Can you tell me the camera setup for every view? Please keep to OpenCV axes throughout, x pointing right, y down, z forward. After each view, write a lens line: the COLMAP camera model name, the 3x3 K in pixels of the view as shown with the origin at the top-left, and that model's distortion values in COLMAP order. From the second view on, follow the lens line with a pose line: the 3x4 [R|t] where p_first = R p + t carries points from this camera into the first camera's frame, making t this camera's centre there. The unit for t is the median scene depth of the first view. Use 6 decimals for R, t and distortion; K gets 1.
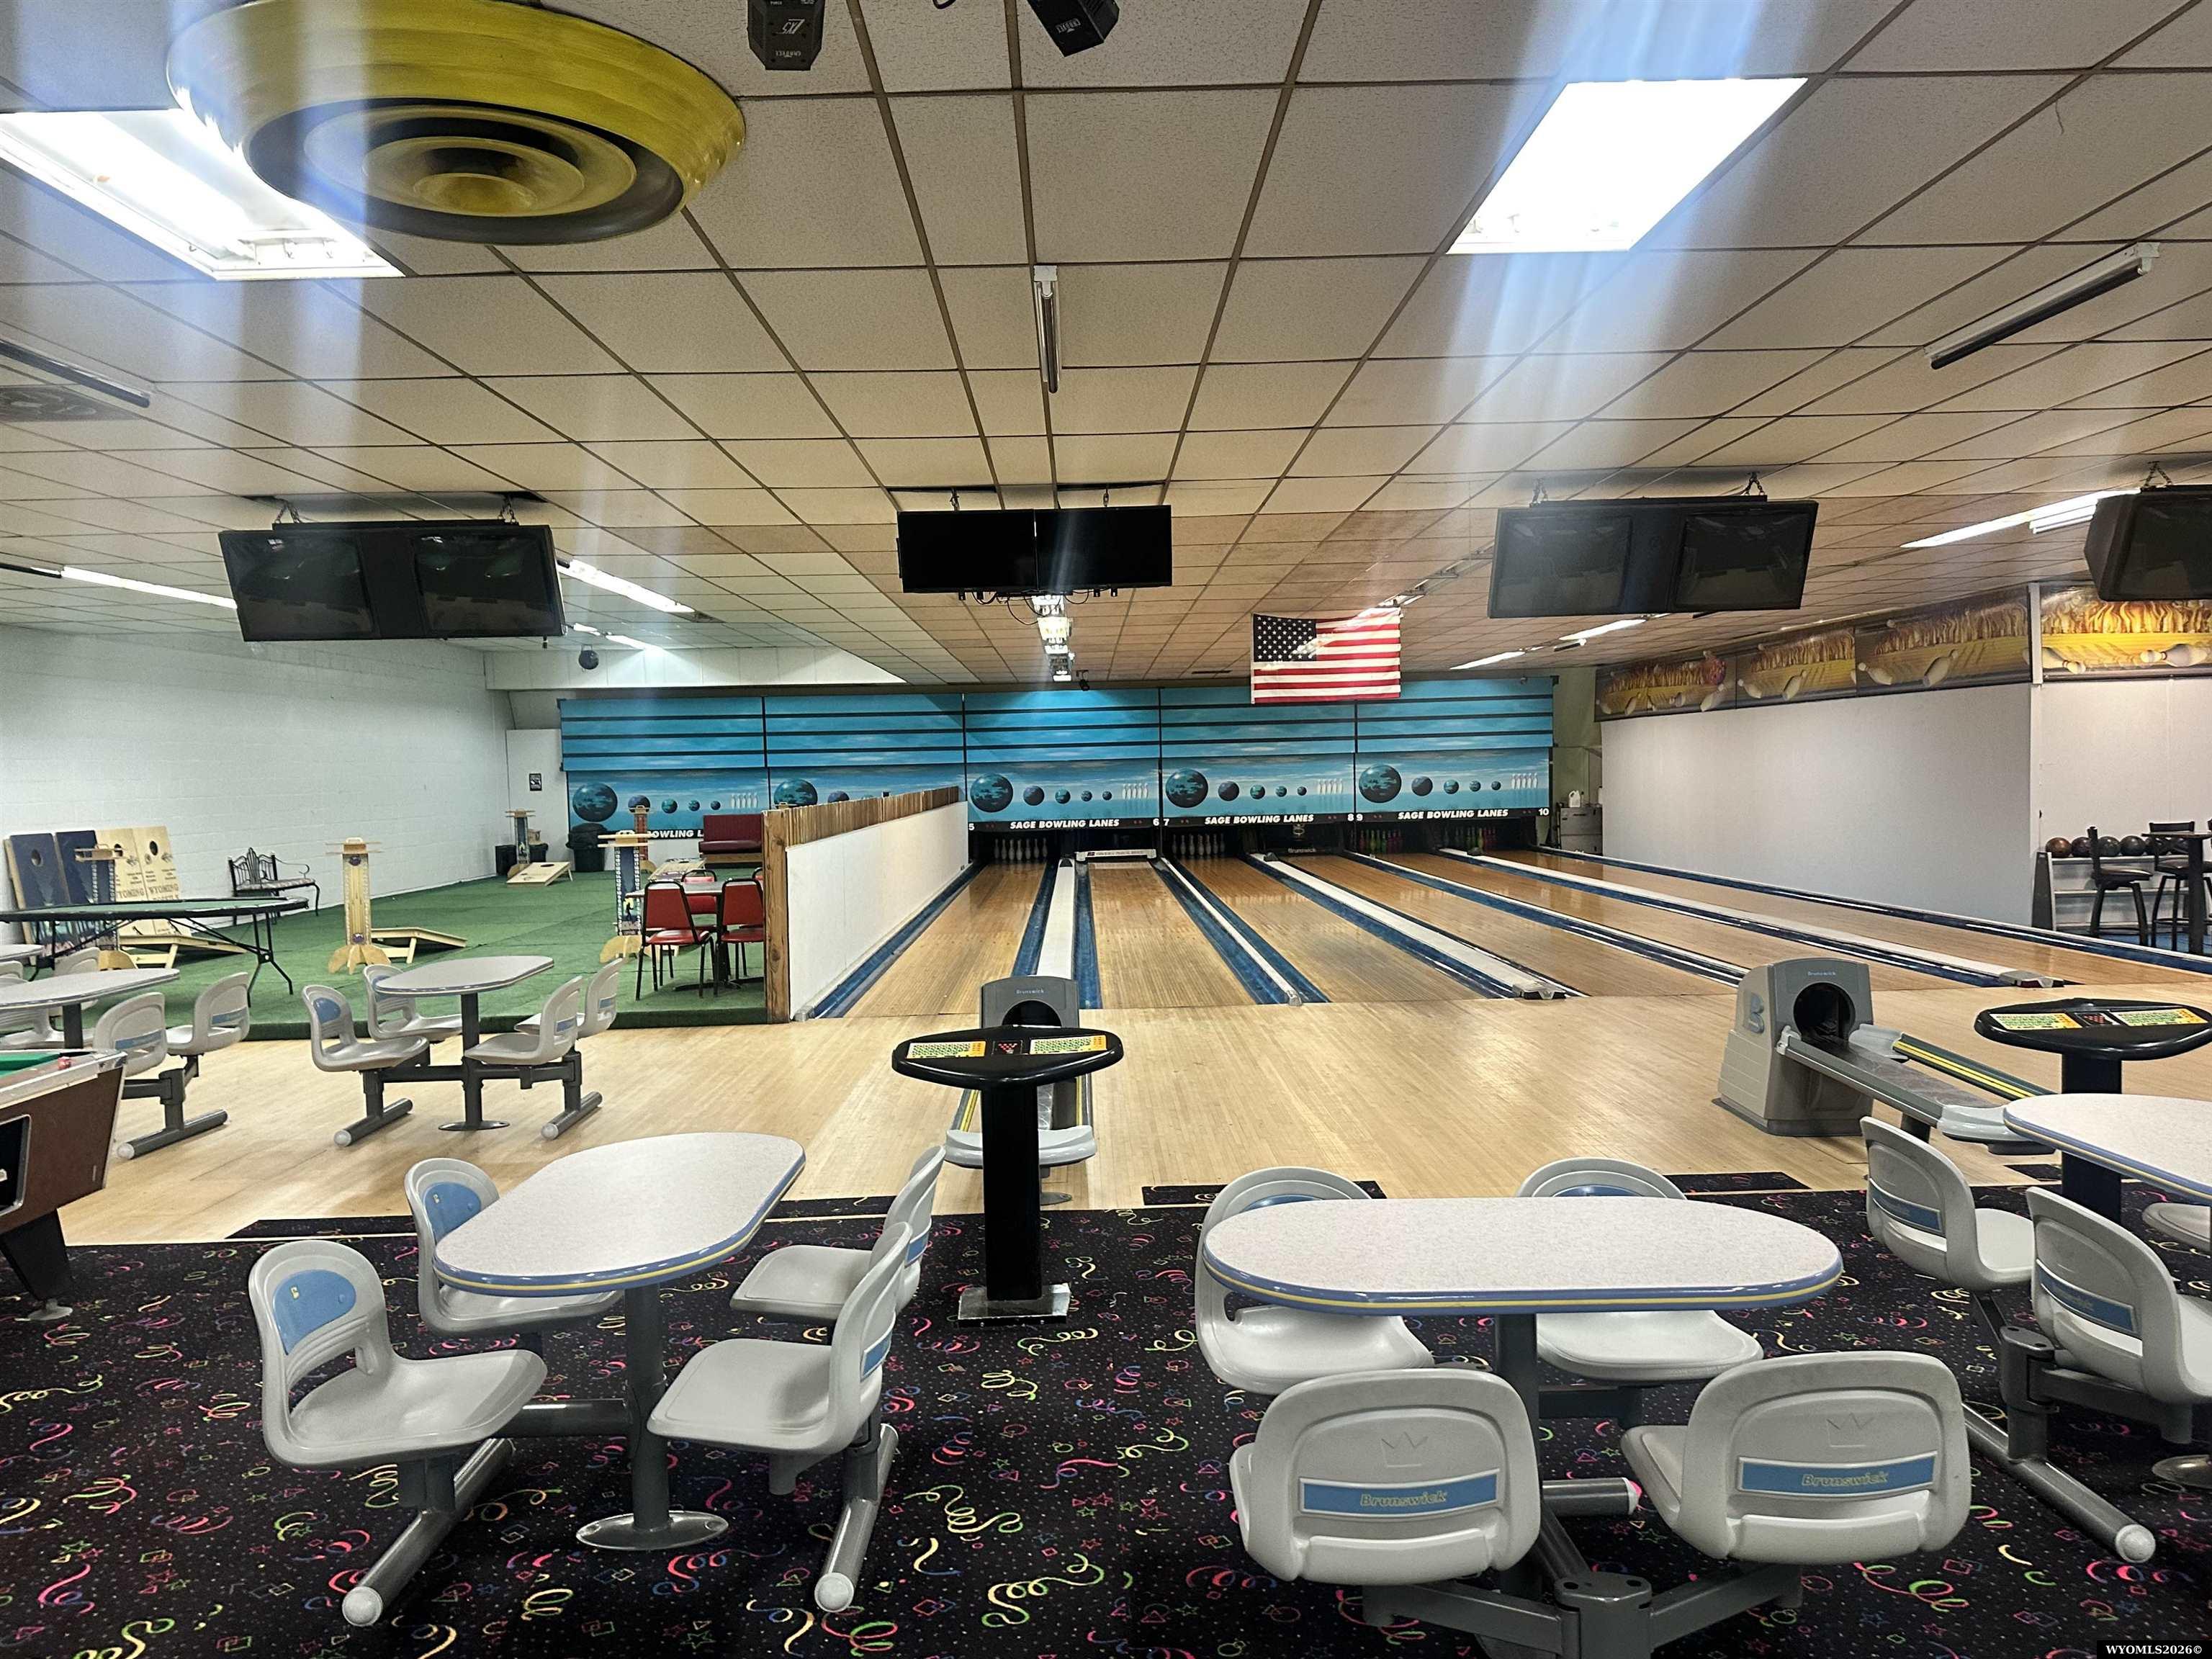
lens RADIAL K [[1583.7, 0, 1111.2], [0, 1583.7, 846.9], [0, 0, 1]] dist [0.049179, -0.061613]
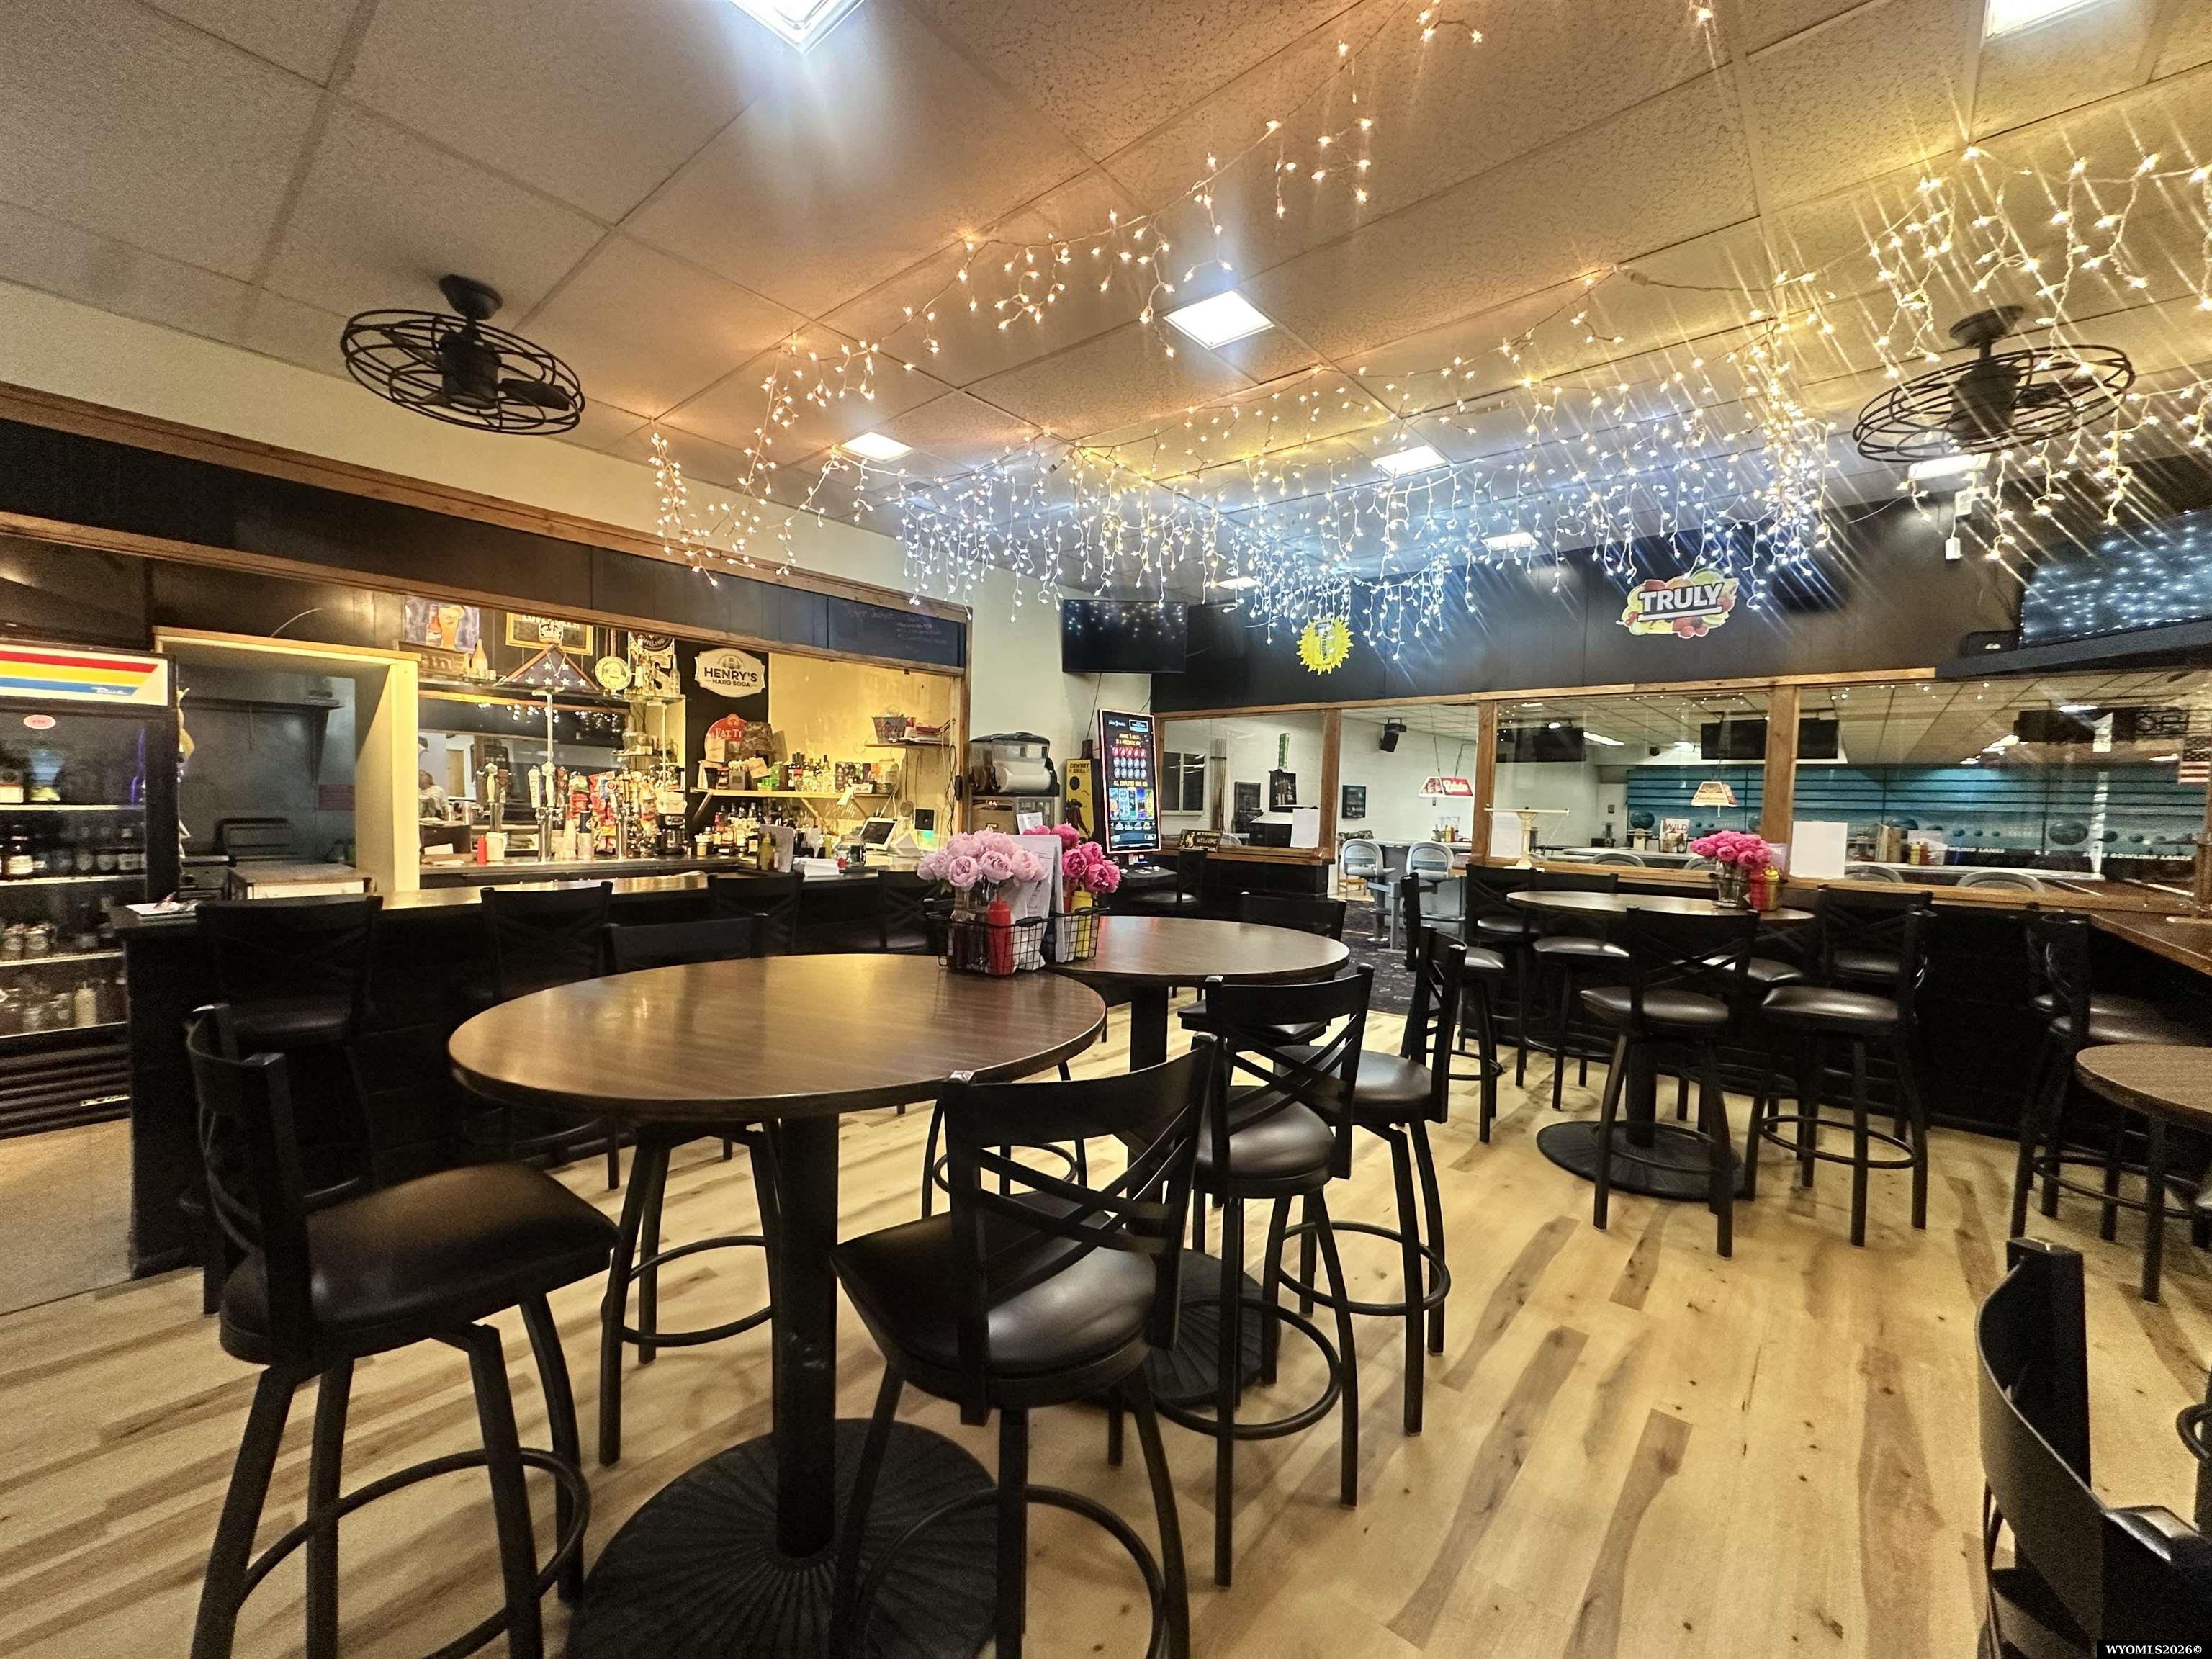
lens RADIAL K [[882.6, 0, 1109.2], [0, 882.6, 837.9], [0, 0, 1]] dist [-0.001822, -0.001030]
pose [[0.748960, 0.070478, -0.658857, -0.637743], [-0.073104, 0.997046, 0.023554, 0.127630], [0.658570, 0.030524, 0.751900, -2.145820]]
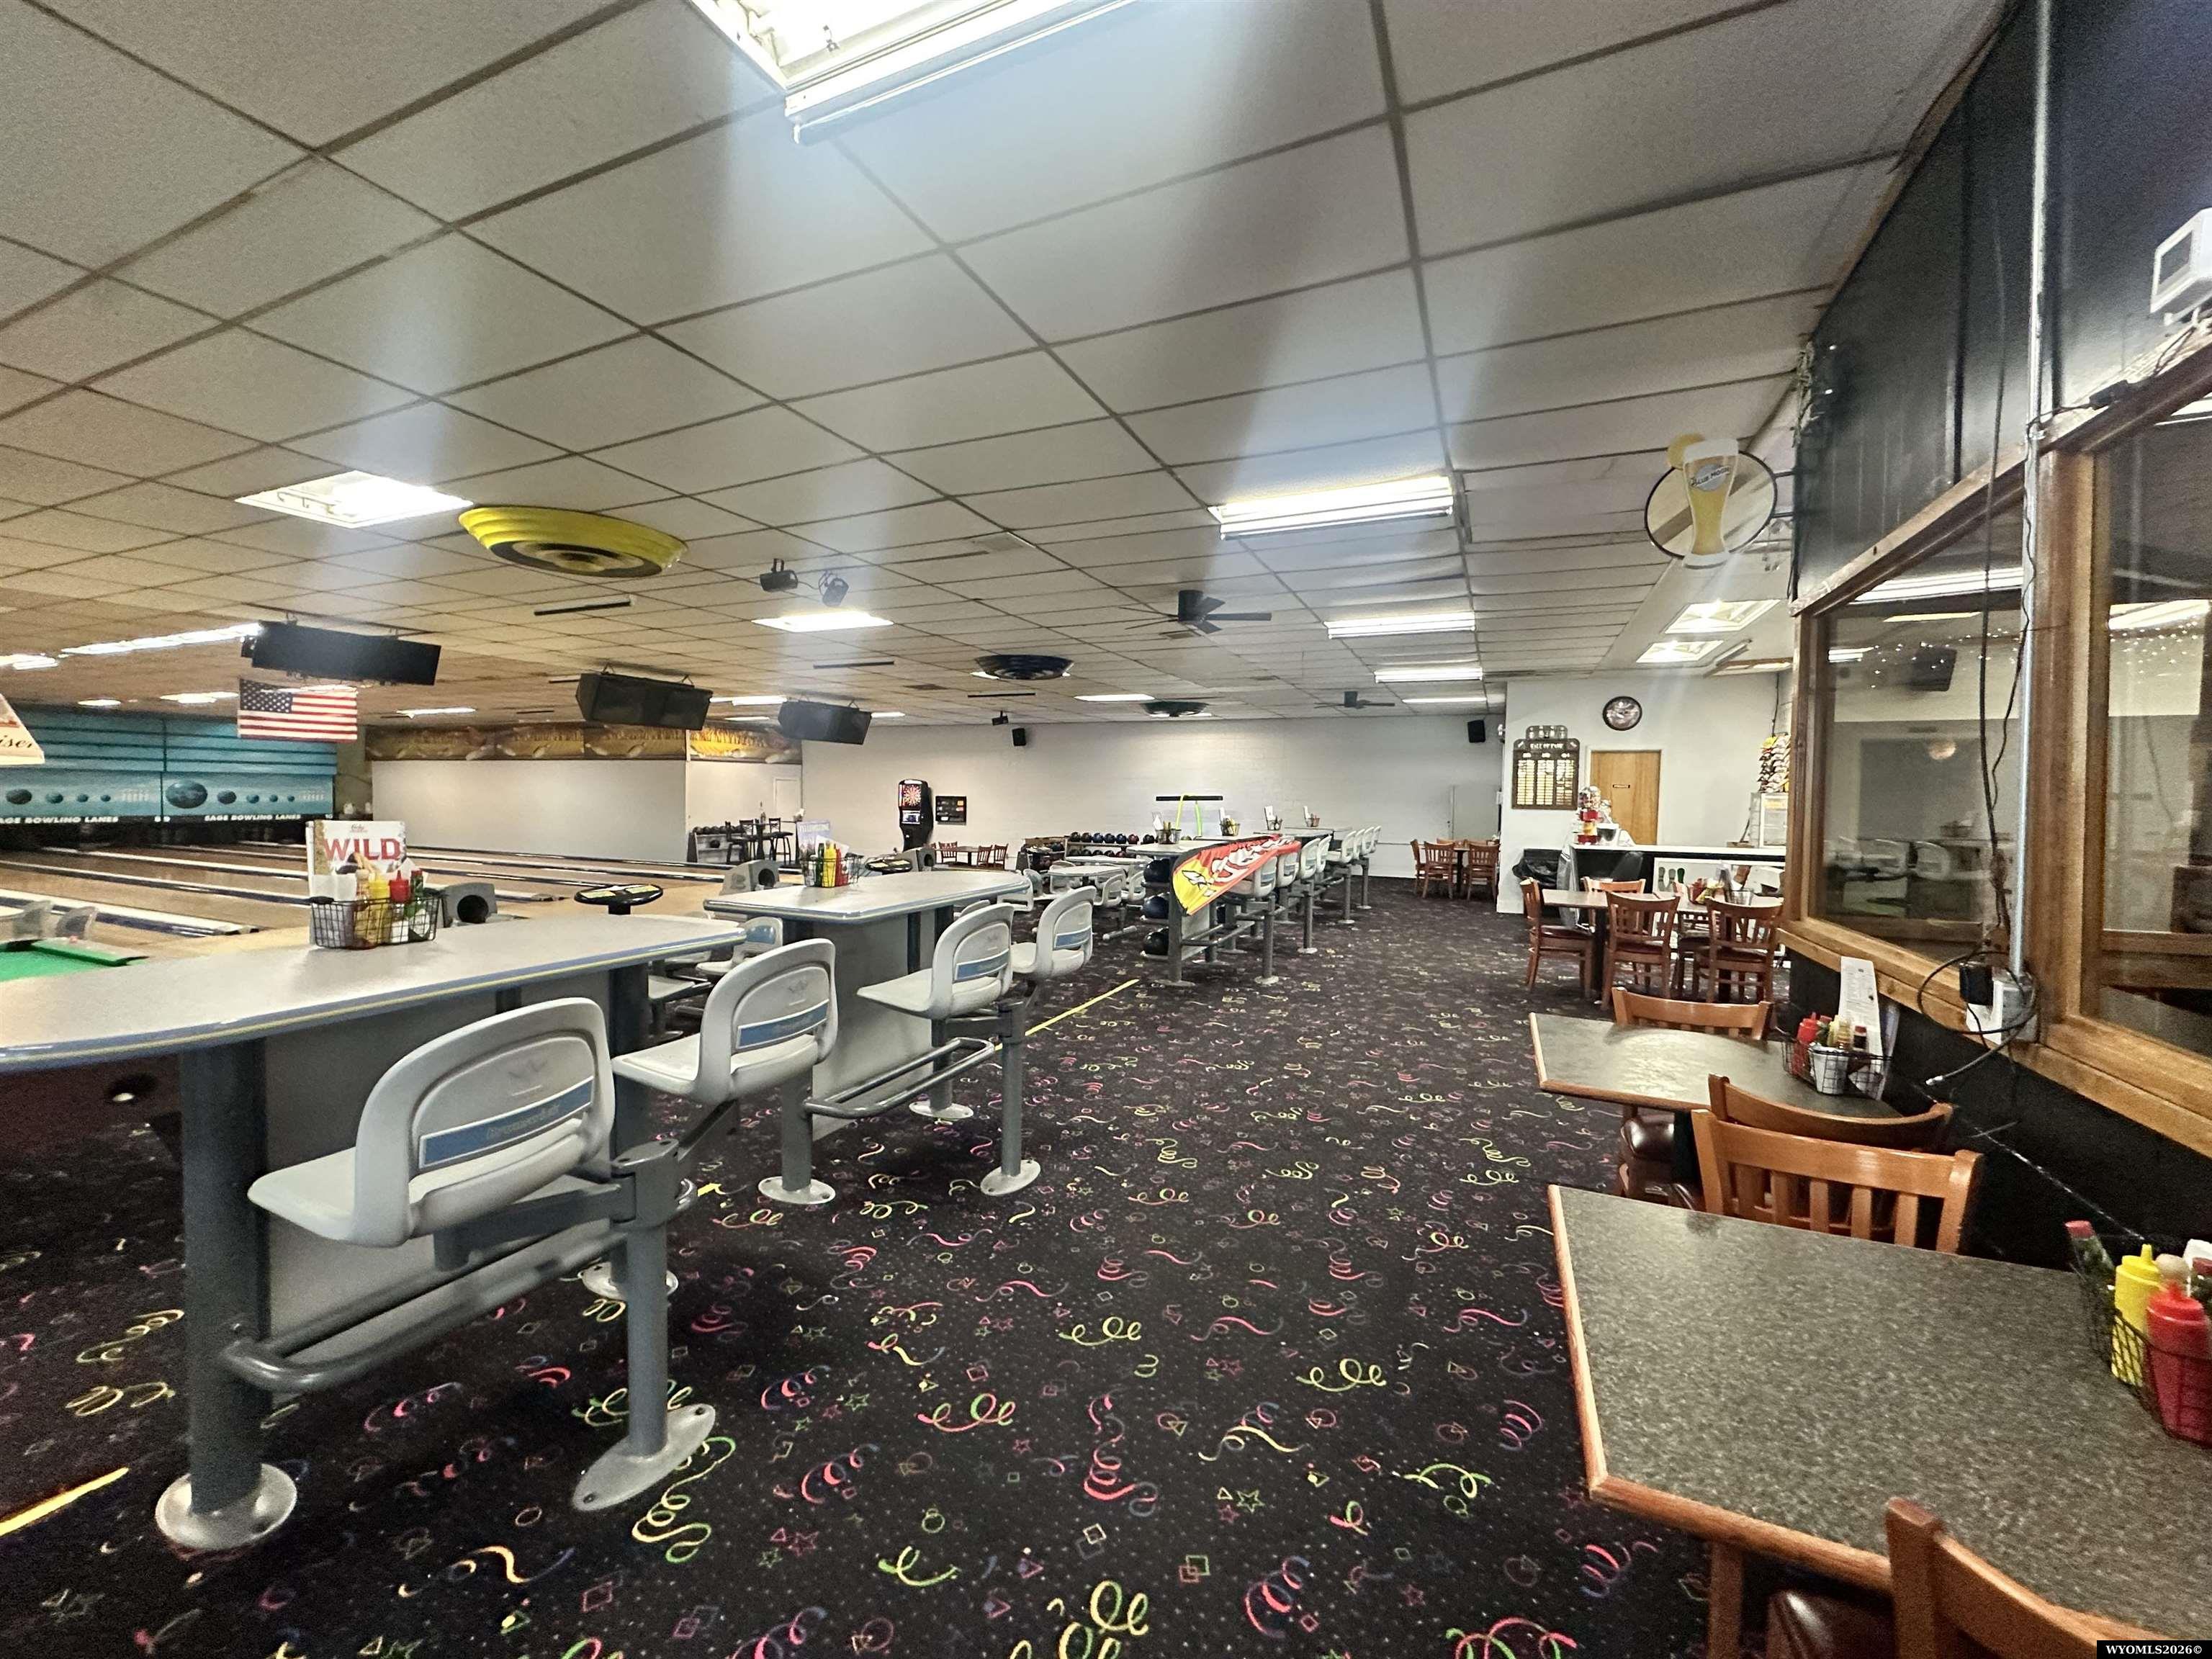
lens RADIAL K [[882.6, 0, 1101.5], [0, 882.6, 836.3], [0, 0, 1]] dist [-0.001822, -0.001030]
pose [[0.431570, -0.012174, 0.901997, -1.292595], [0.017565, 0.999833, 0.005091, 0.049870], [-0.901908, 0.013646, 0.431712, -0.406649]]
